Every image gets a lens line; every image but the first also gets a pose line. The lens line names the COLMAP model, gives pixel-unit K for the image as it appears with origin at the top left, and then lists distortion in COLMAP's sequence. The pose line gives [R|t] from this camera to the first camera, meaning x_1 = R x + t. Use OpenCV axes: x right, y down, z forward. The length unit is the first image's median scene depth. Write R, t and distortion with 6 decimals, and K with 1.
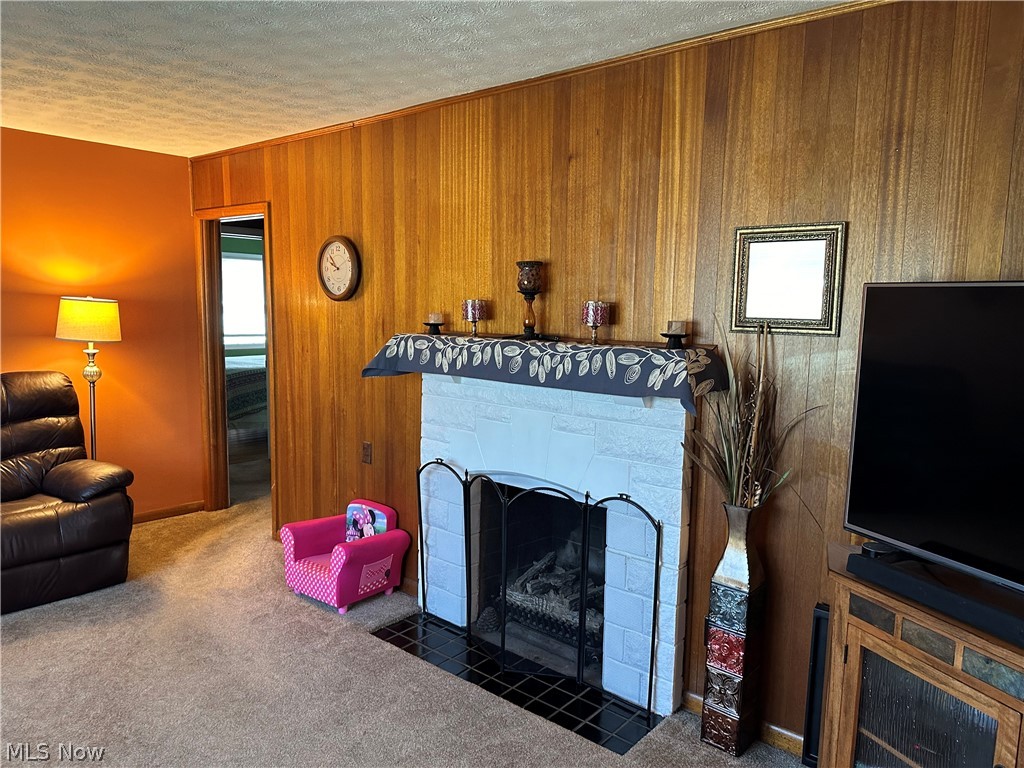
lens RADIAL K [[716.0, 0, 513.2], [0, 716.0, 386.5], [0, 0, 1]] dist [0.044652, -0.073021]
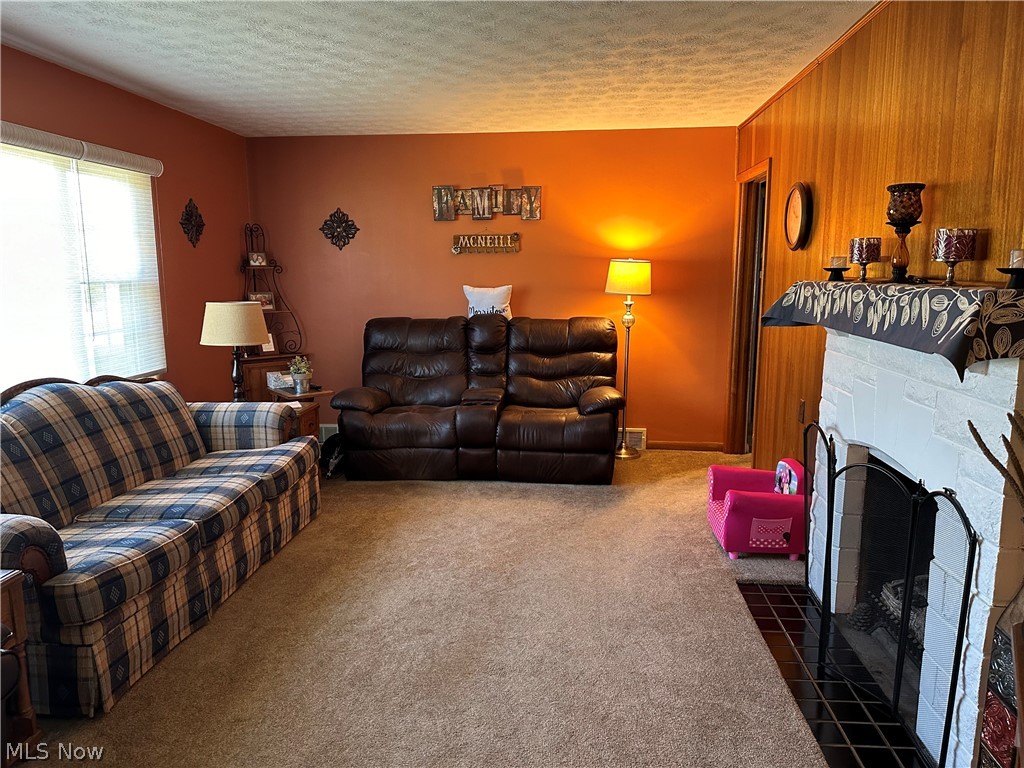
lens RADIAL K [[716.0, 0, 509.1], [0, 716.0, 388.1], [0, 0, 1]] dist [0.044652, -0.073021]
pose [[0.539777, 0.109810, -0.834615, 0.403210], [-0.078646, 0.993697, 0.079876, 0.017763], [0.838126, 0.022524, 0.545012, 0.168539]]
